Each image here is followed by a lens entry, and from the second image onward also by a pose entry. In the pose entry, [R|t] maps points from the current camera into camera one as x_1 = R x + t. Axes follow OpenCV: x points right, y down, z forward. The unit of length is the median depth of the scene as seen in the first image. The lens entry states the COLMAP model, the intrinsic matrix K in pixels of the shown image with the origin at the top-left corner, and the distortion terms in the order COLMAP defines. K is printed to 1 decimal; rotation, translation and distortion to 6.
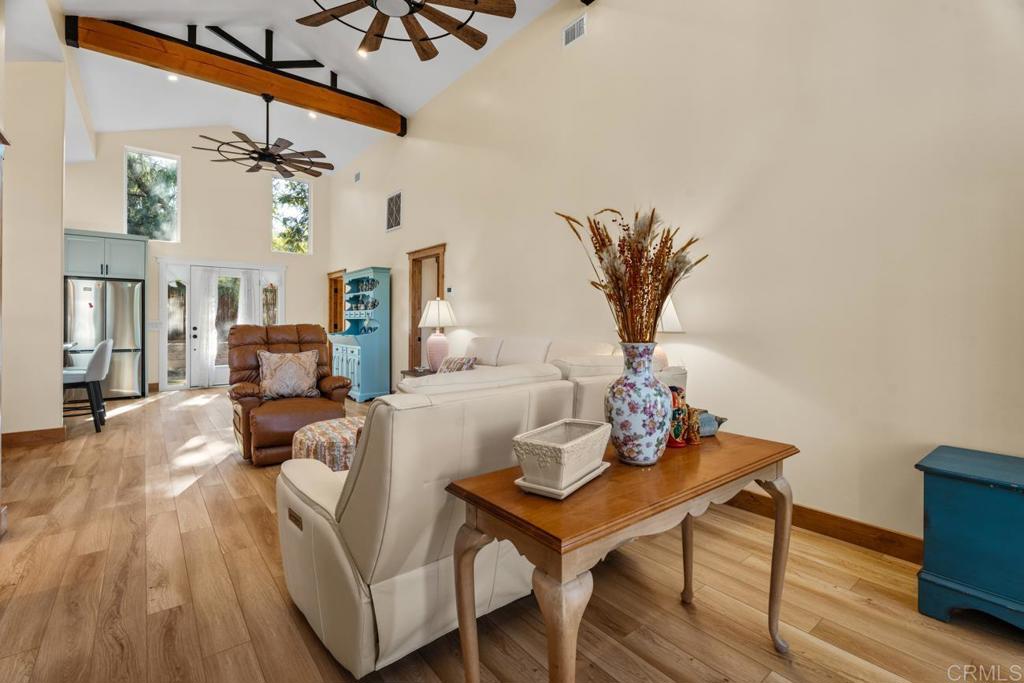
lens RADIAL K [[460.3, 0, 510.5], [0, 460.3, 327.1], [0, 0, 1]] dist [-0.002152, -0.000335]
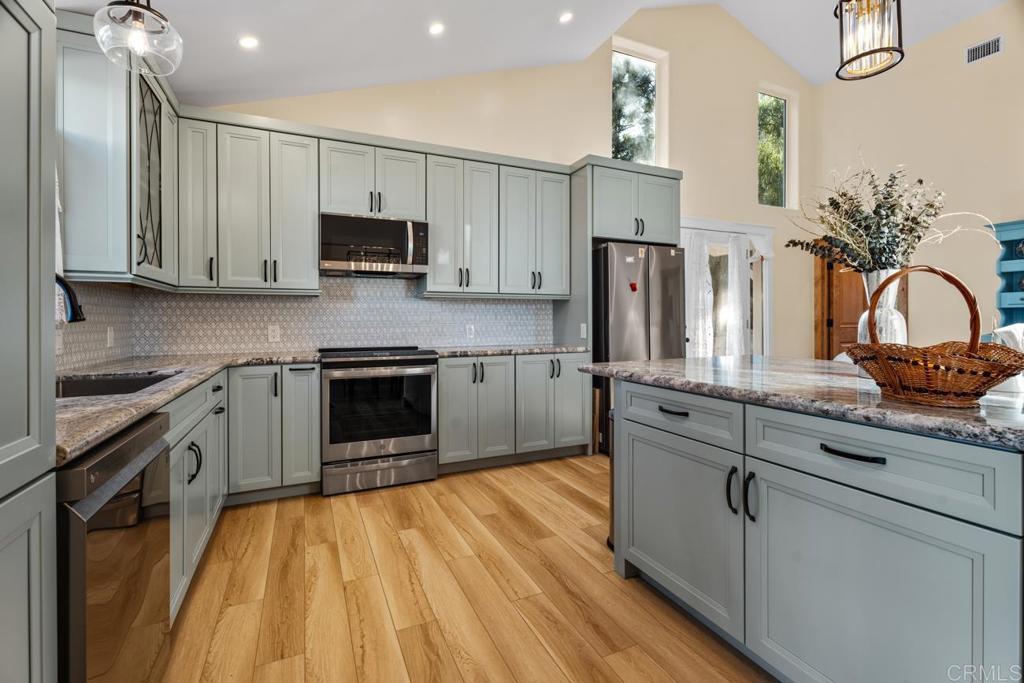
lens RADIAL K [[460.3, 0, 510.5], [0, 460.3, 327.1], [0, 0, 1]] dist [-0.002152, -0.000335]
pose [[0.969200, -0.001478, -0.246269, -0.913817], [0.003688, 0.999957, 0.008512, -0.002309], [0.246246, -0.009158, 0.969164, 0.394308]]
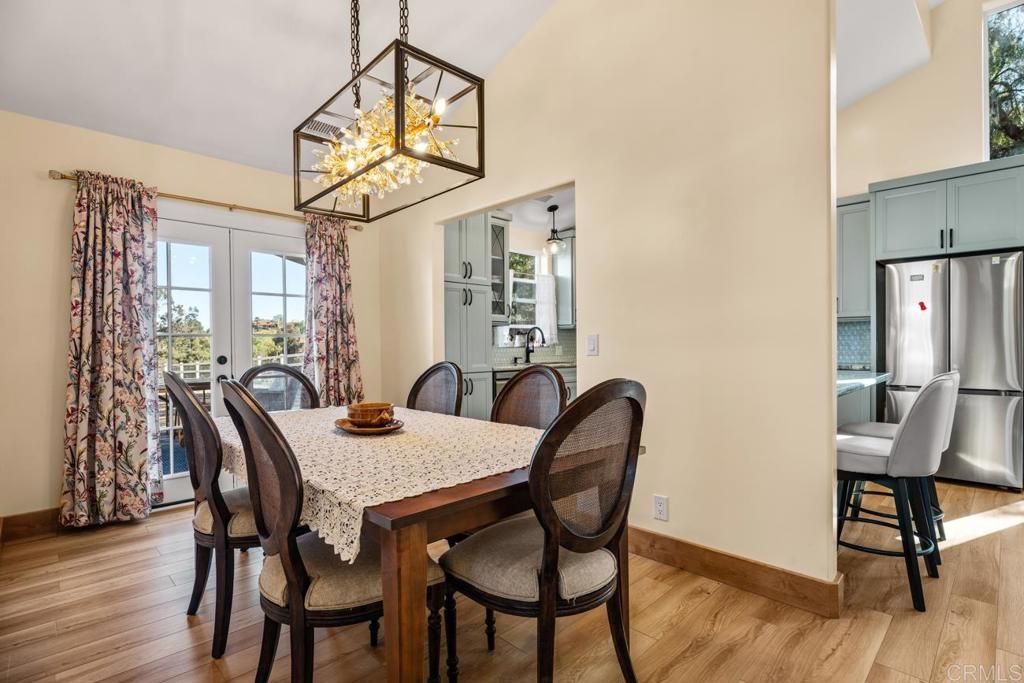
lens RADIAL K [[495.7, 0, 541.4], [0, 495.7, 342.1], [0, 0, 1]] dist [-0.003053, -0.000939]
pose [[0.137821, -0.004445, -0.990447, -0.379499], [0.000985, 0.999990, -0.004351, -0.001184], [0.990457, -0.000376, 0.137824, 0.454263]]
